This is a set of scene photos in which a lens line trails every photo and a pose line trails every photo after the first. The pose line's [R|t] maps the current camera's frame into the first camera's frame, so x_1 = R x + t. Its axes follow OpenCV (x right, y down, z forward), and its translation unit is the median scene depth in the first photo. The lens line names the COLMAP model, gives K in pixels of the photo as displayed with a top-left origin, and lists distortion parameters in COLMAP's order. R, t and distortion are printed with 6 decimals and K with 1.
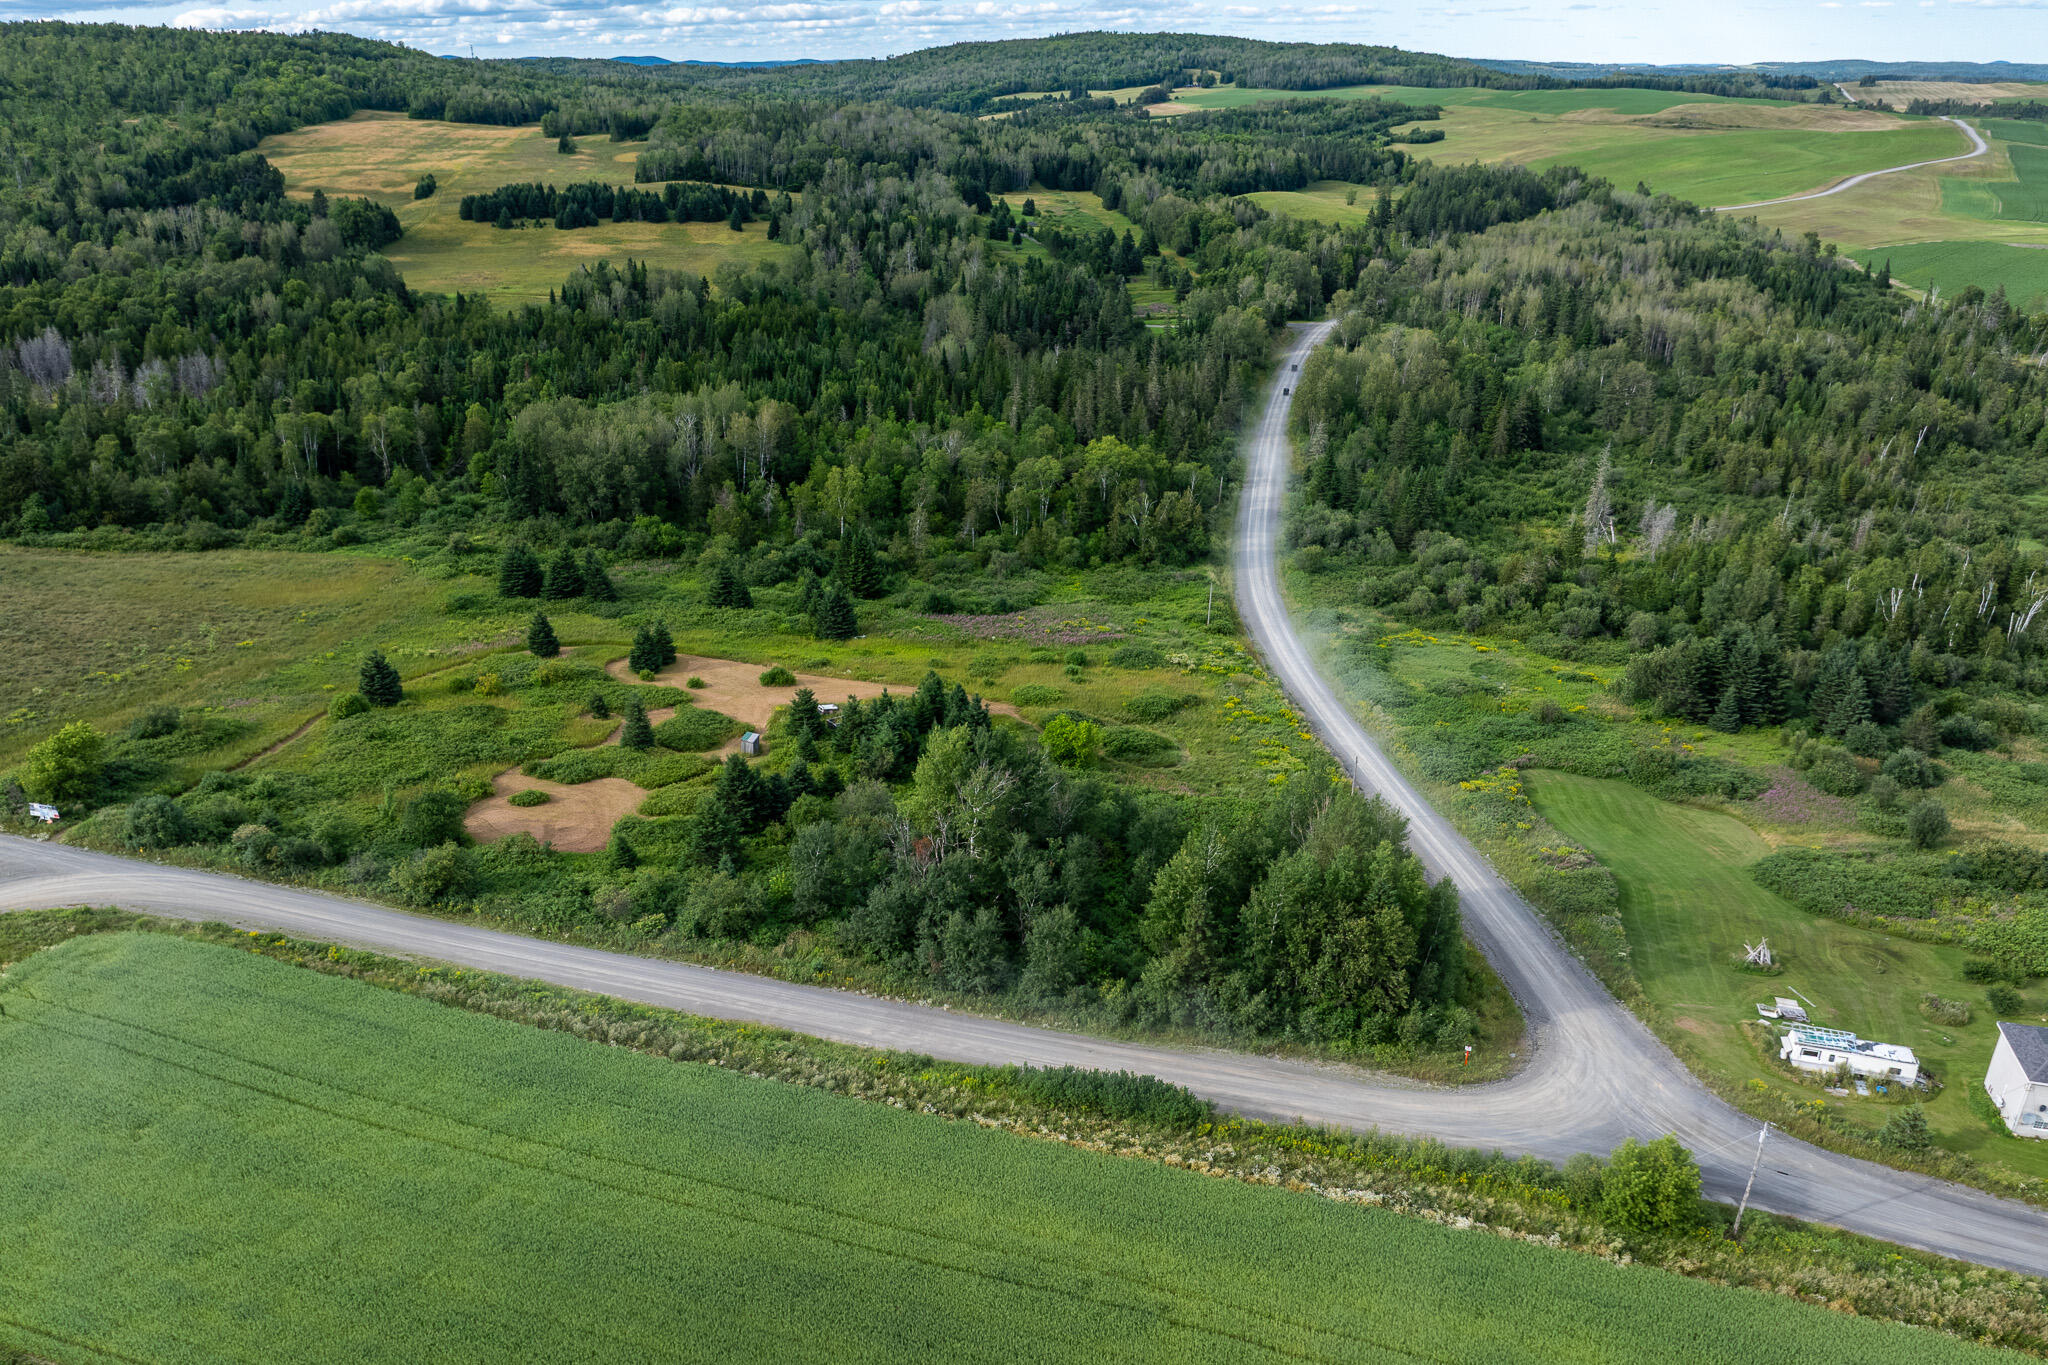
lens RADIAL K [[1455.8, 0, 1024.0], [0, 1455.8, 682.5], [0, 0, 1]] dist [-0.054804, 0.023824]
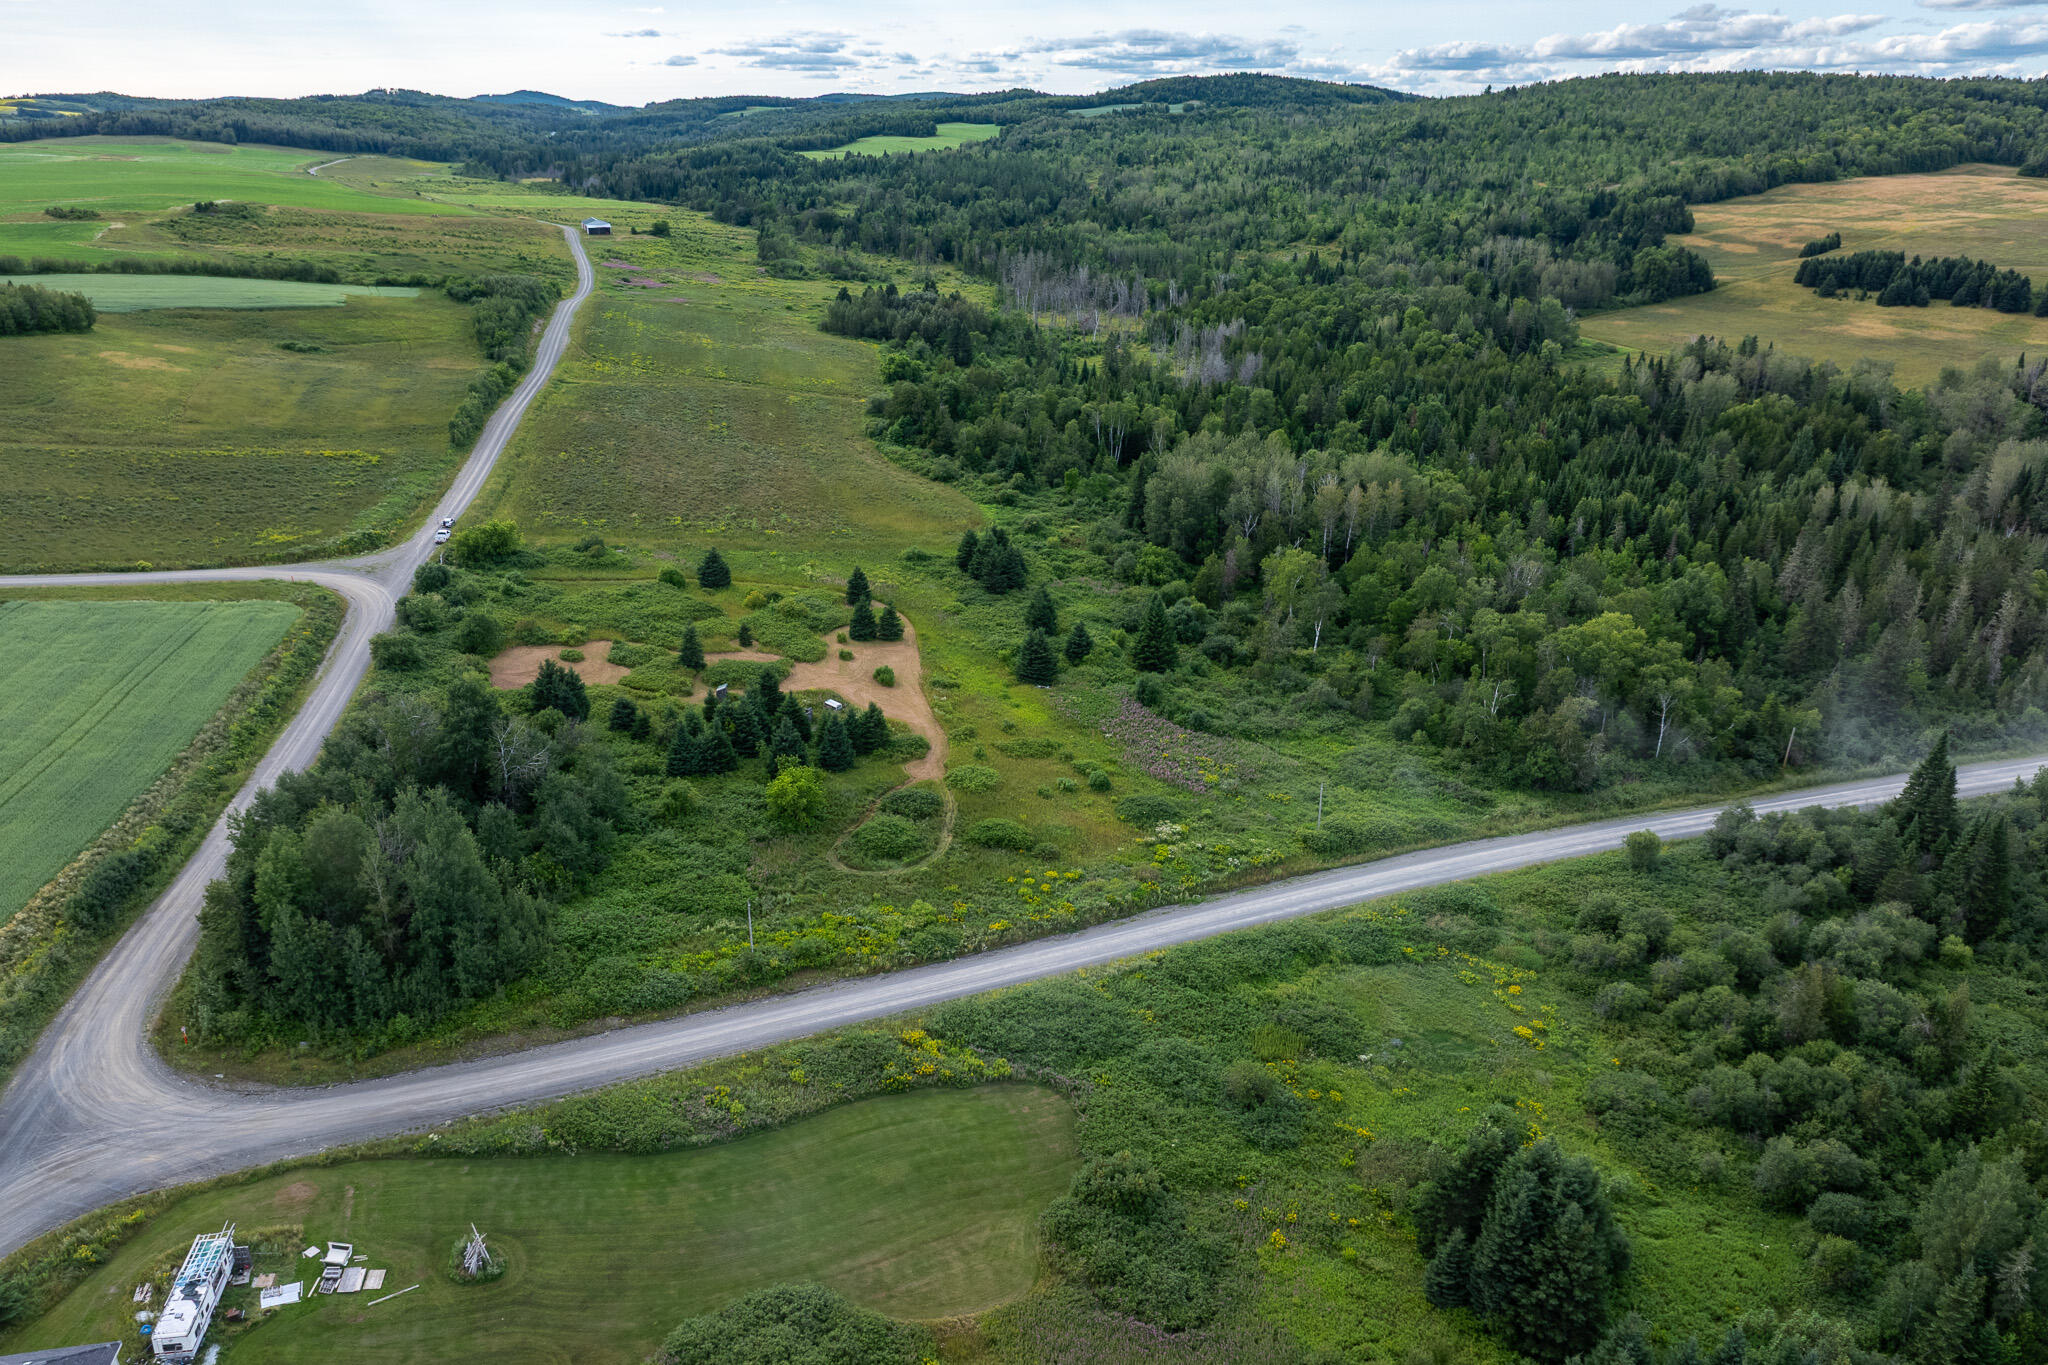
lens RADIAL K [[1496.5, 0, 1024.0], [0, 1496.5, 682.5], [0, 0, 1]] dist [-0.045402, 0.006734]
pose [[0.439327, 0.319855, -0.839455, 0.354090], [-0.350533, 0.921425, 0.167637, -0.096801], [0.827115, 0.220610, 0.516926, 0.222196]]
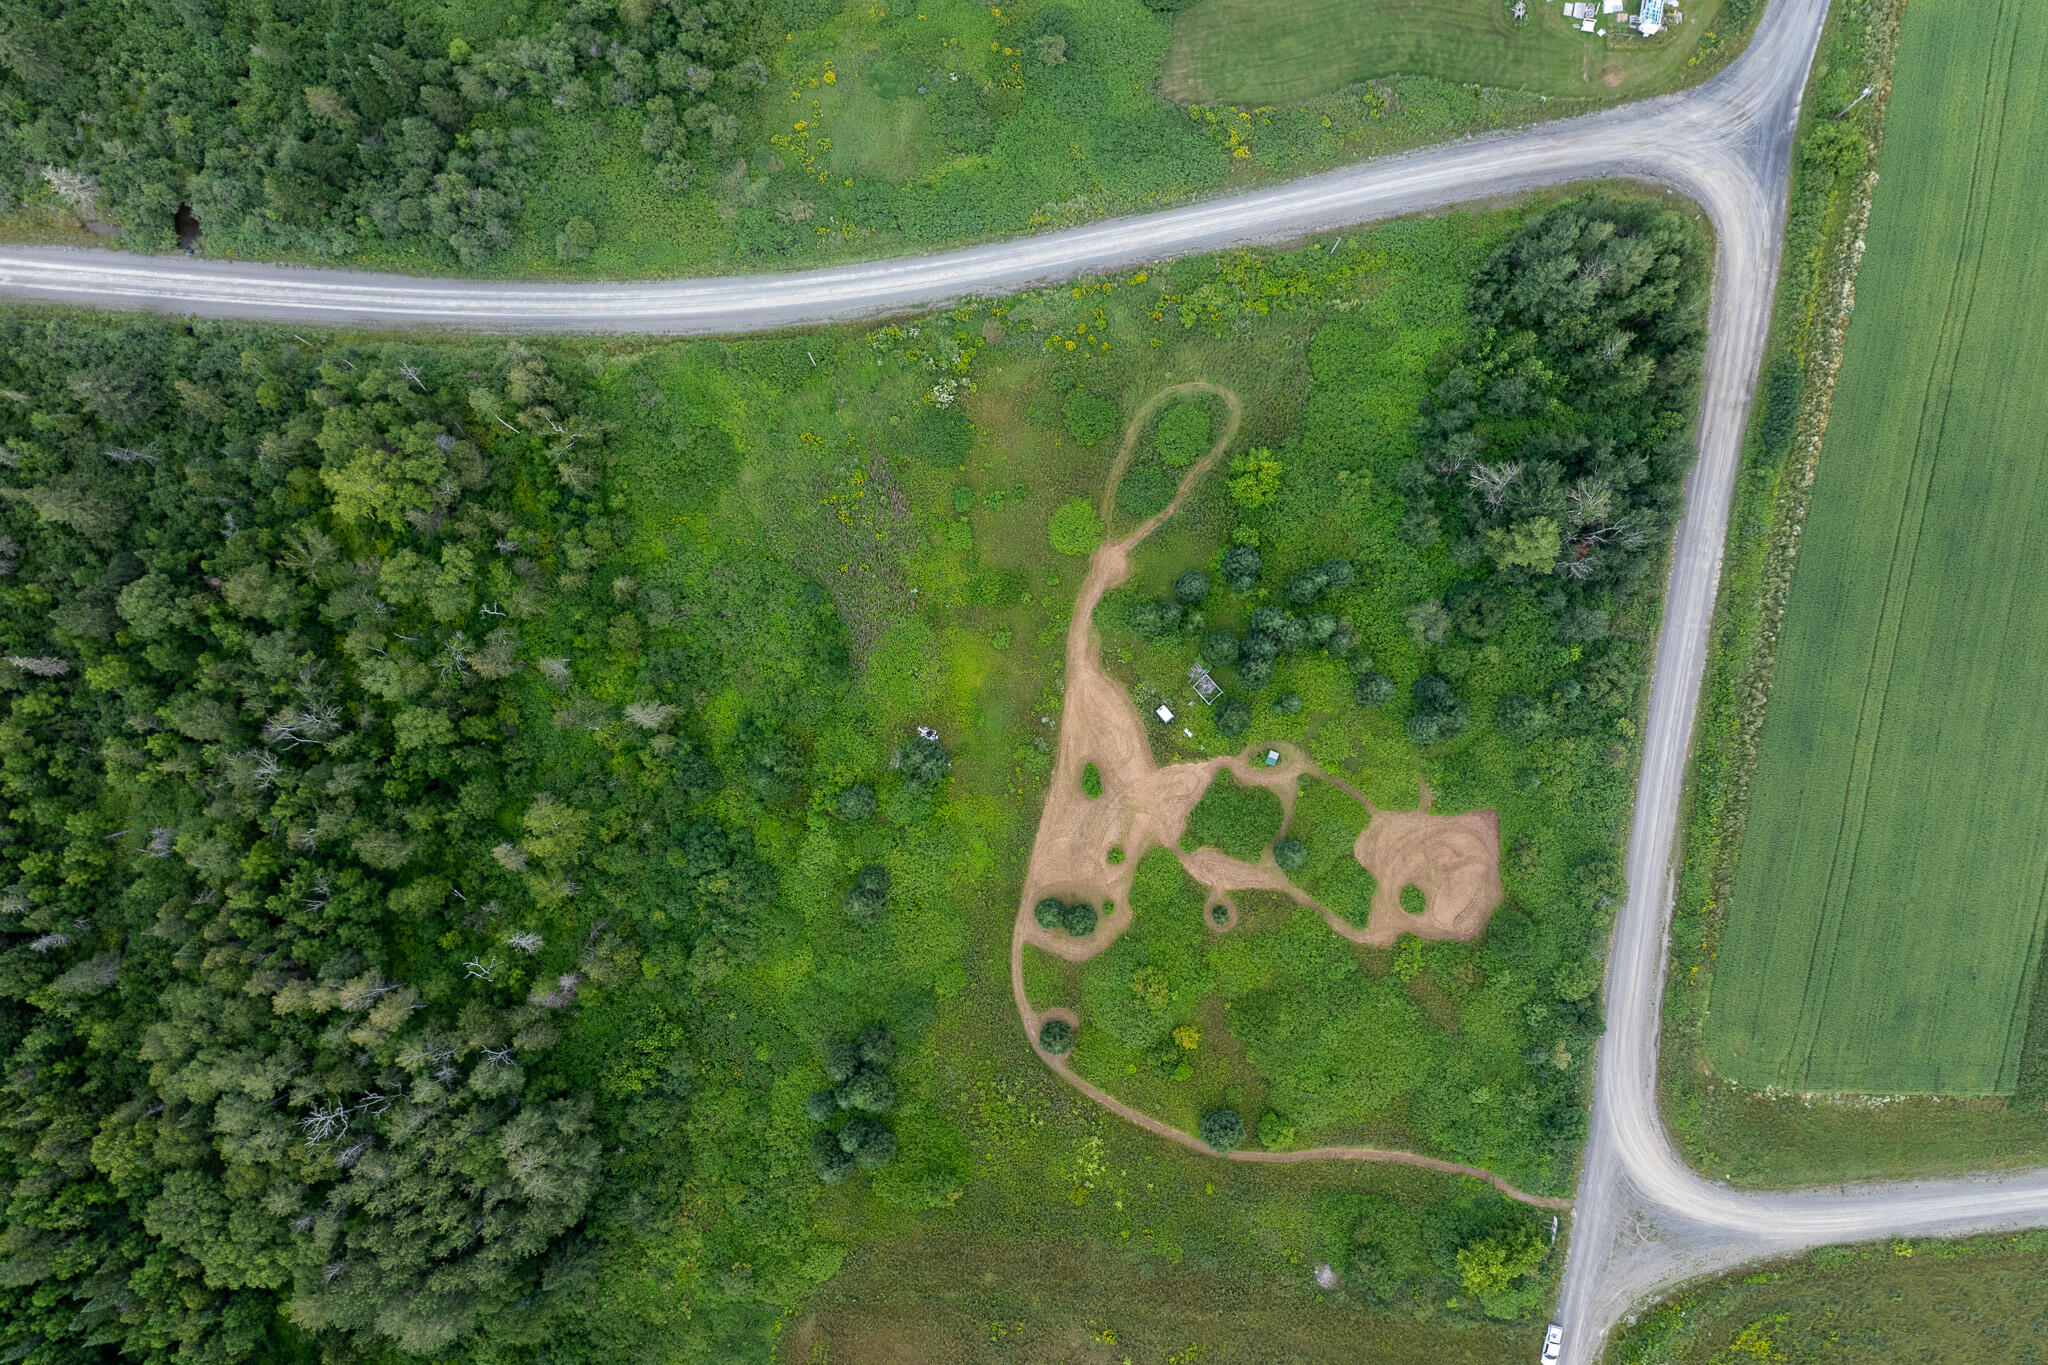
lens RADIAL K [[1496.5, 0, 1024.0], [0, 1496.5, 682.5], [0, 0, 1]] dist [-0.045402, 0.006734]
pose [[-0.100679, -0.994833, 0.013087, -0.048404], [0.397001, -0.028109, 0.917388, -0.430323], [-0.912280, 0.097557, 0.397780, 0.272385]]
